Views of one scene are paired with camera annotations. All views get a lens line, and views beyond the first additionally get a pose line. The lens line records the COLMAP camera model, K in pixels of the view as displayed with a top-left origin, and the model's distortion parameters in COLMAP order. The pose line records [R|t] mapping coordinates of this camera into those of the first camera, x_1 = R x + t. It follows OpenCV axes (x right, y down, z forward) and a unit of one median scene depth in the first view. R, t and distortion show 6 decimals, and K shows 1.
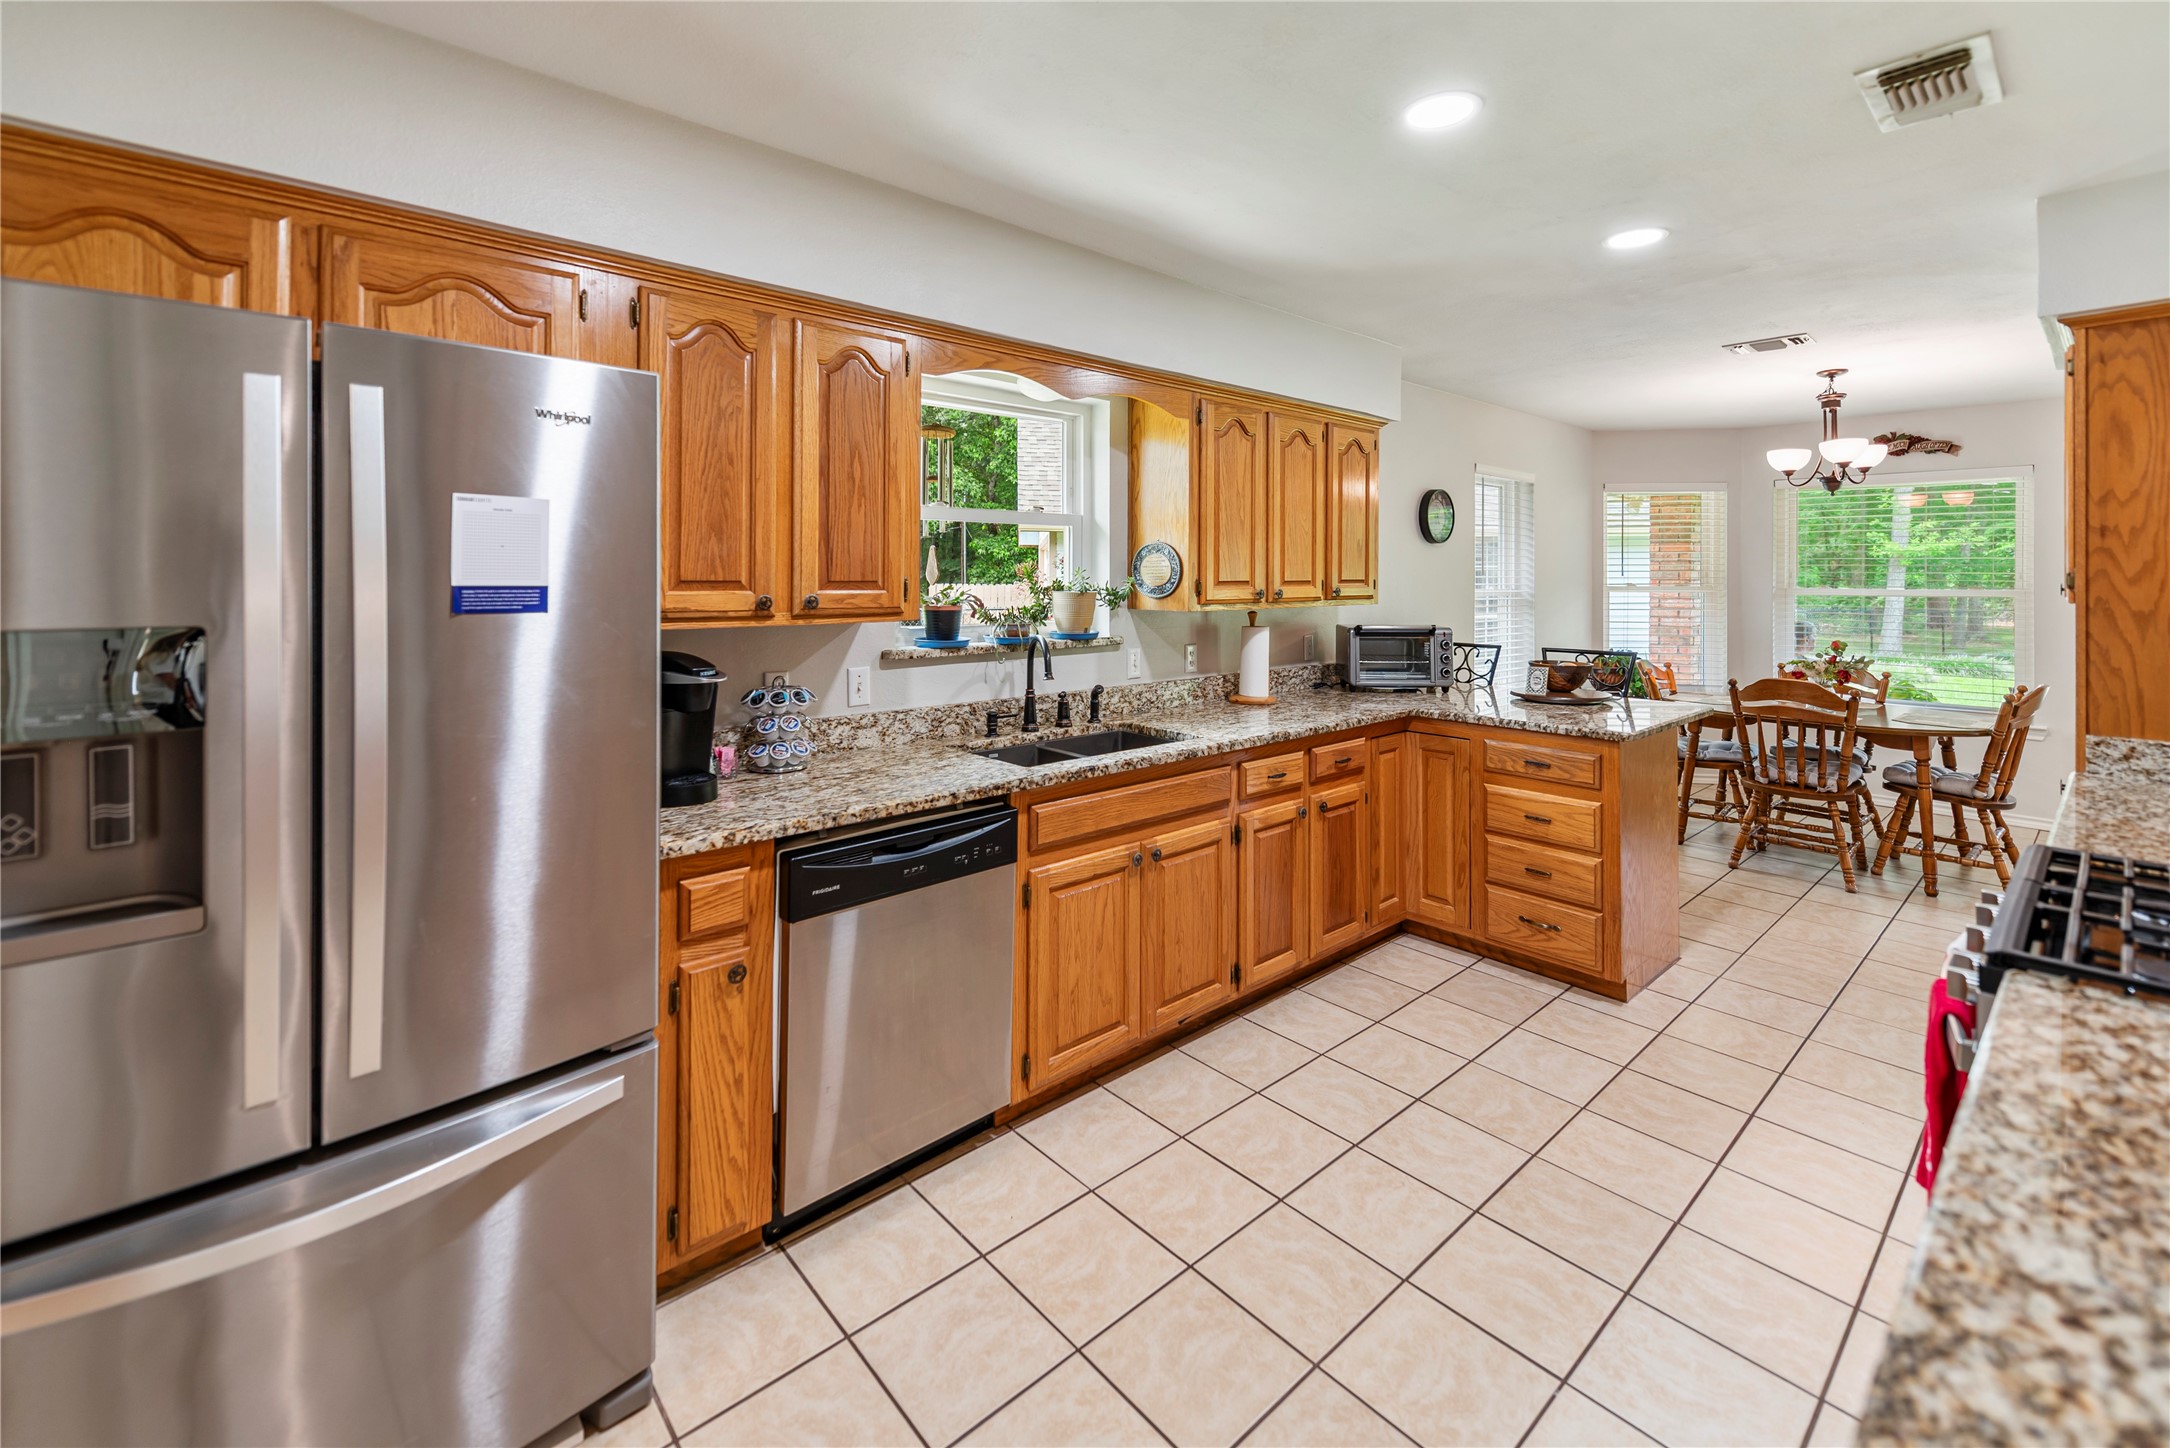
lens RADIAL K [[905.7, 0, 1081.0], [0, 905.7, 568.5], [0, 0, 1]] dist [0.017336, -0.004583]
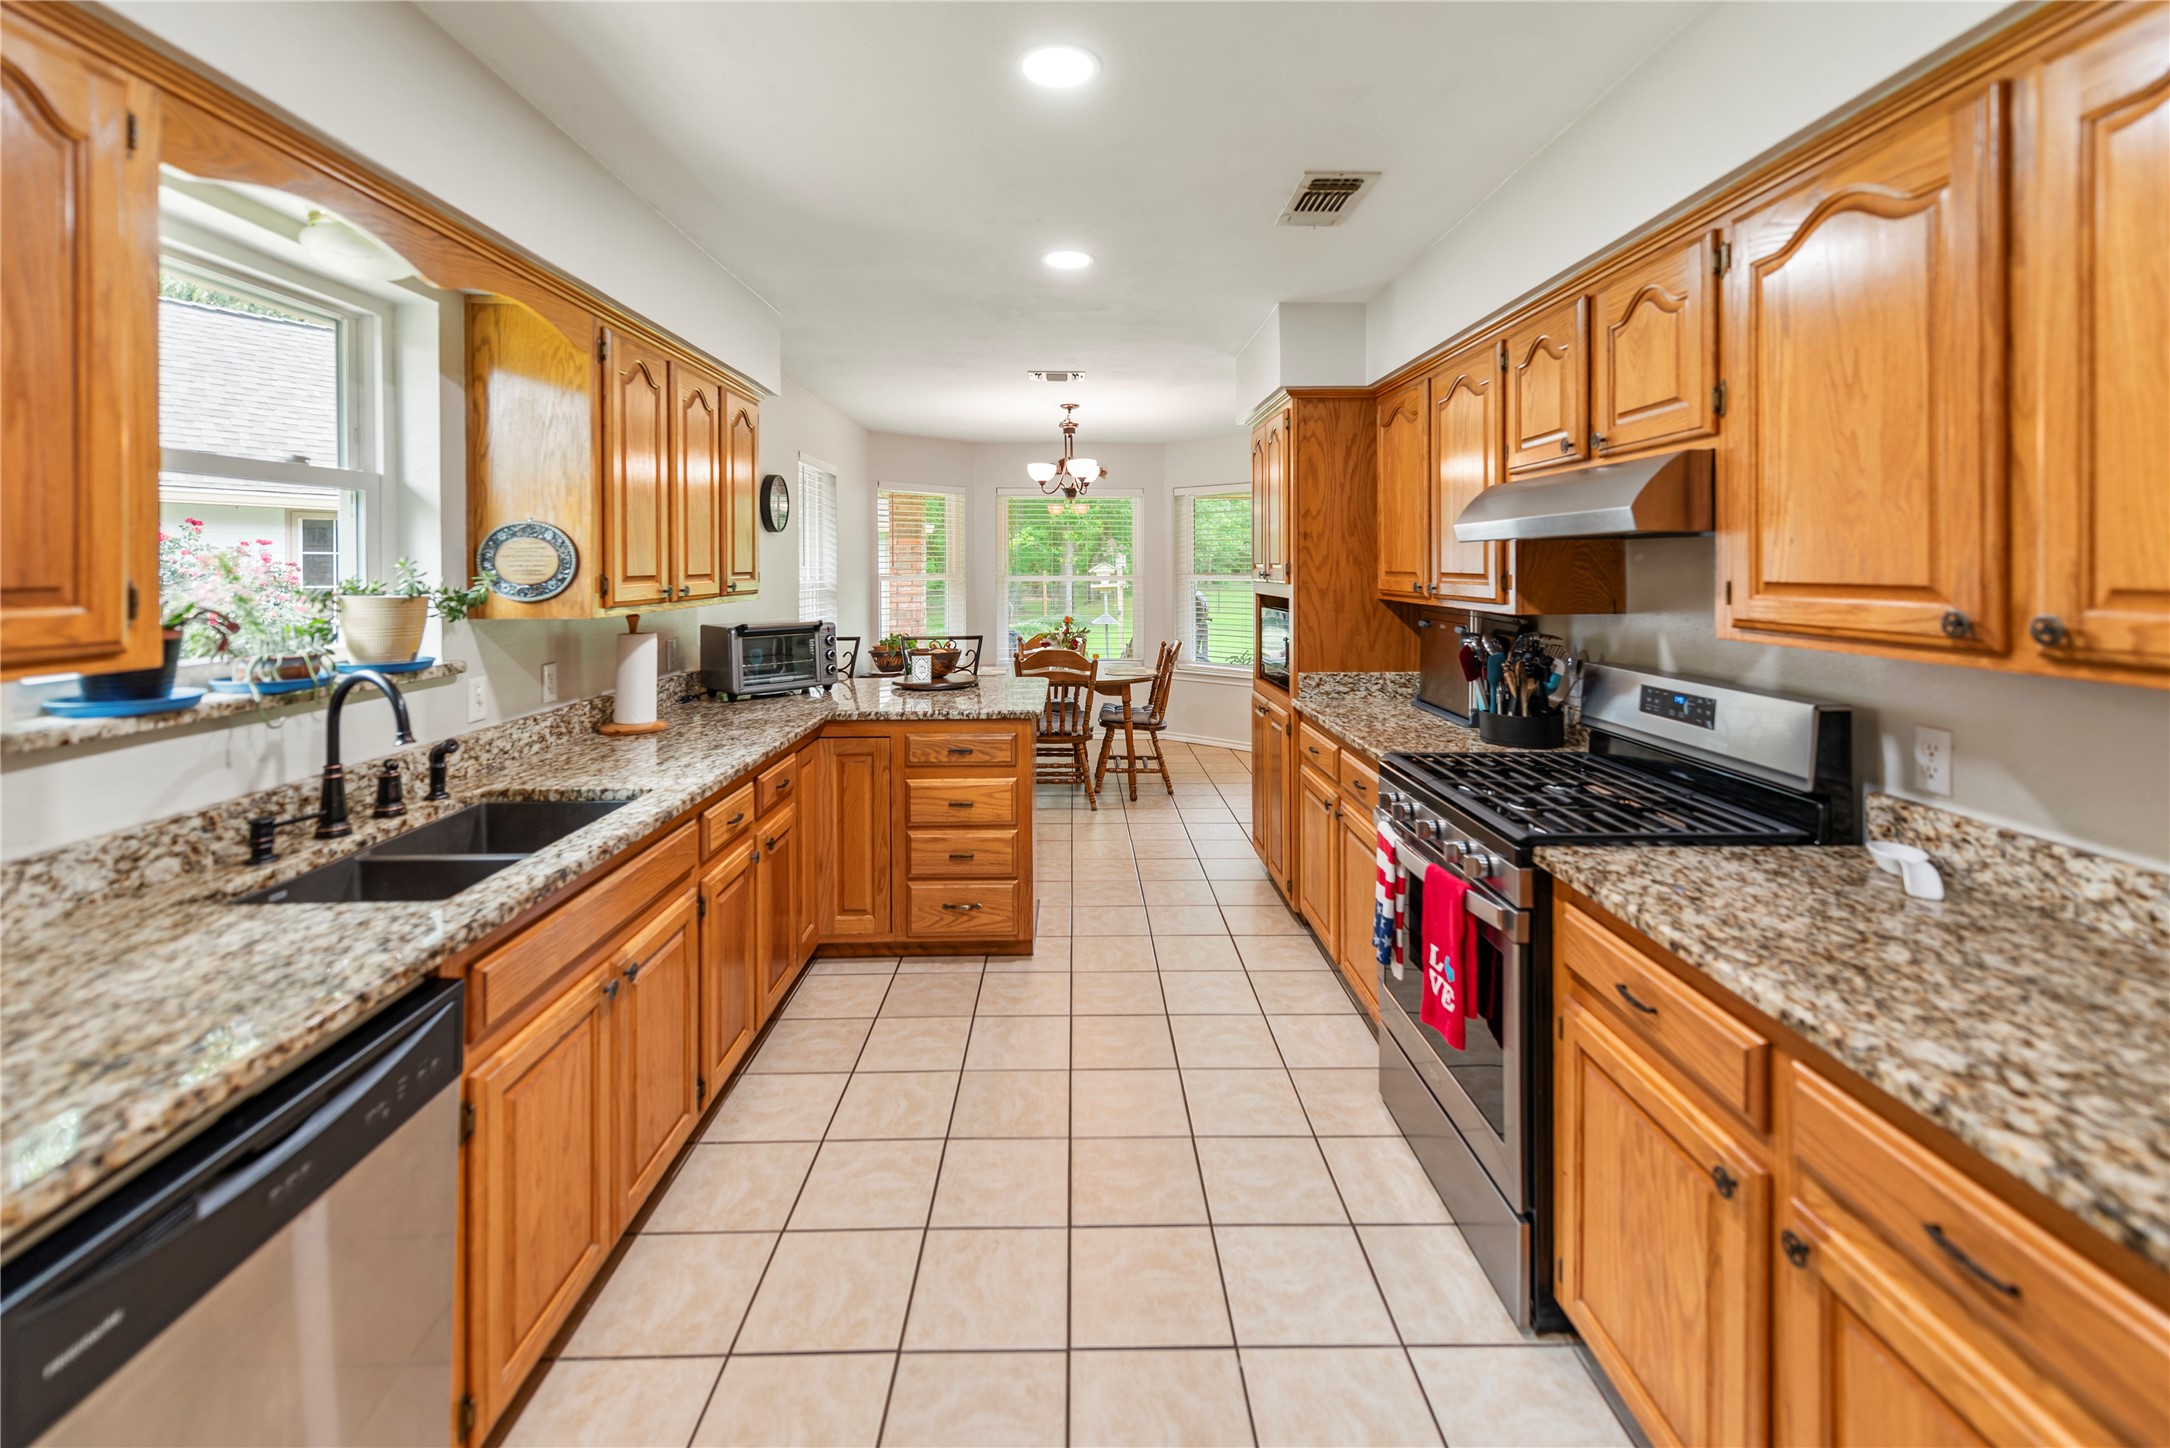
lens RADIAL K [[905.7, 0, 1081.0], [0, 905.7, 568.5], [0, 0, 1]] dist [0.017336, -0.004583]
pose [[0.648023, -0.006185, 0.761595, -0.183963], [-0.001896, 0.999951, 0.009734, -0.000590], [-0.761618, -0.007752, 0.647980, 0.236725]]
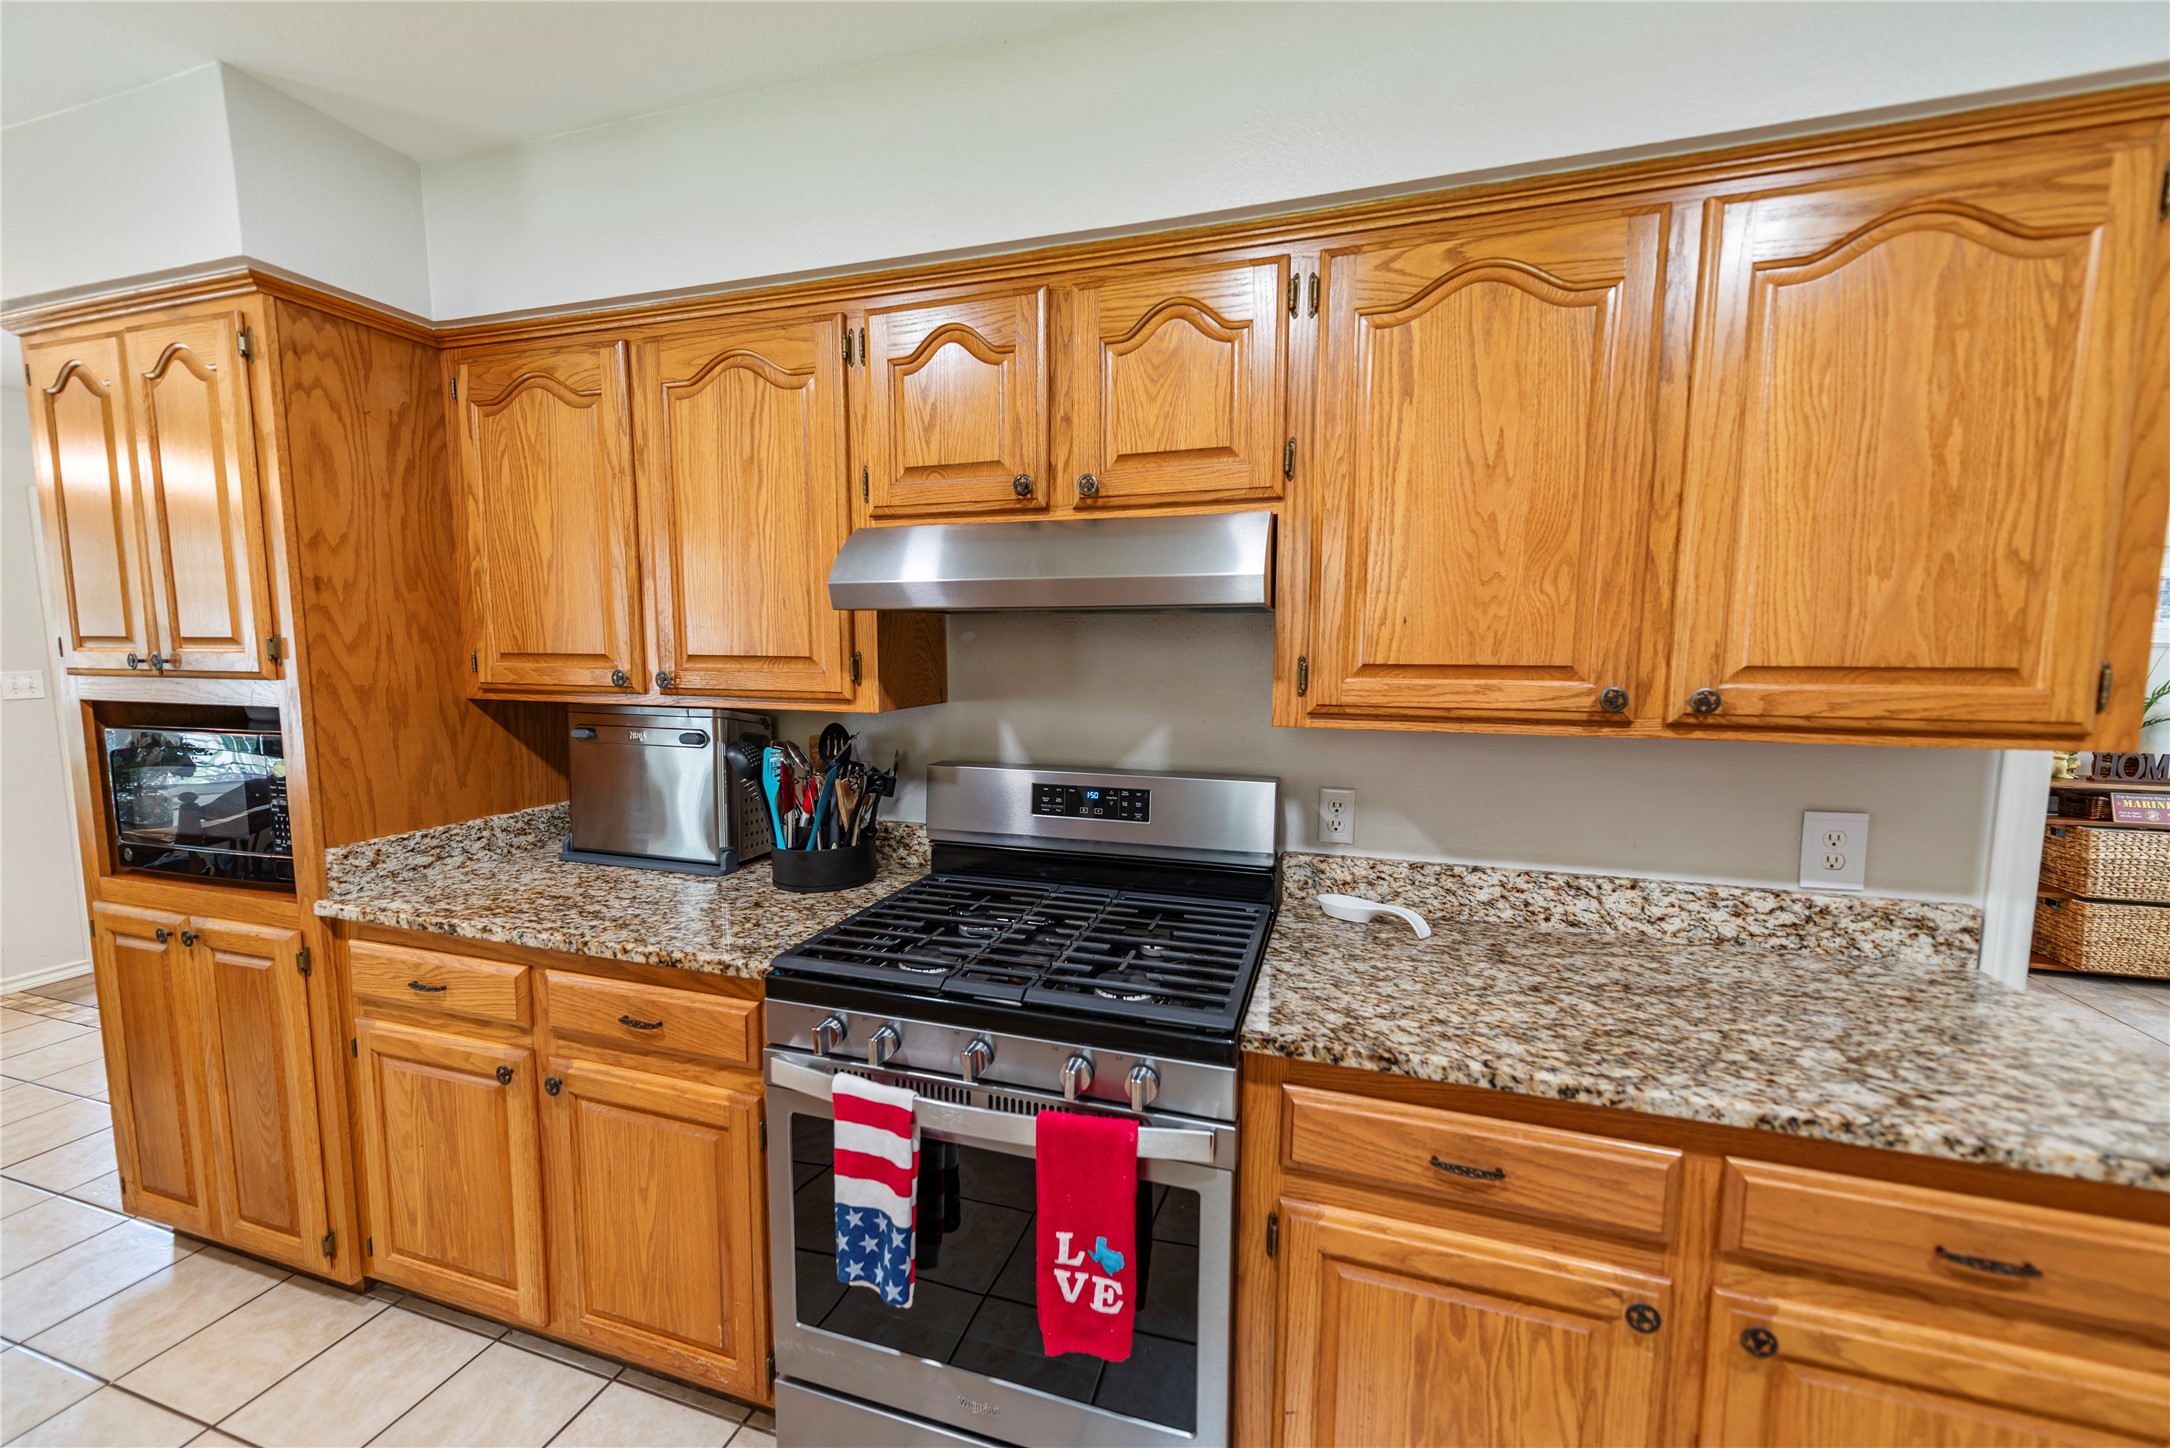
lens RADIAL K [[855.2, 0, 1080.4], [0, 855.2, 729.6], [0, 0, 1]] dist [0.006535, -0.000595]
pose [[-0.518414, -0.088540, 0.850534, 0.119334], [-0.010835, 0.995226, 0.096998, 0.003240], [-0.855061, 0.041069, -0.516898, 0.612962]]
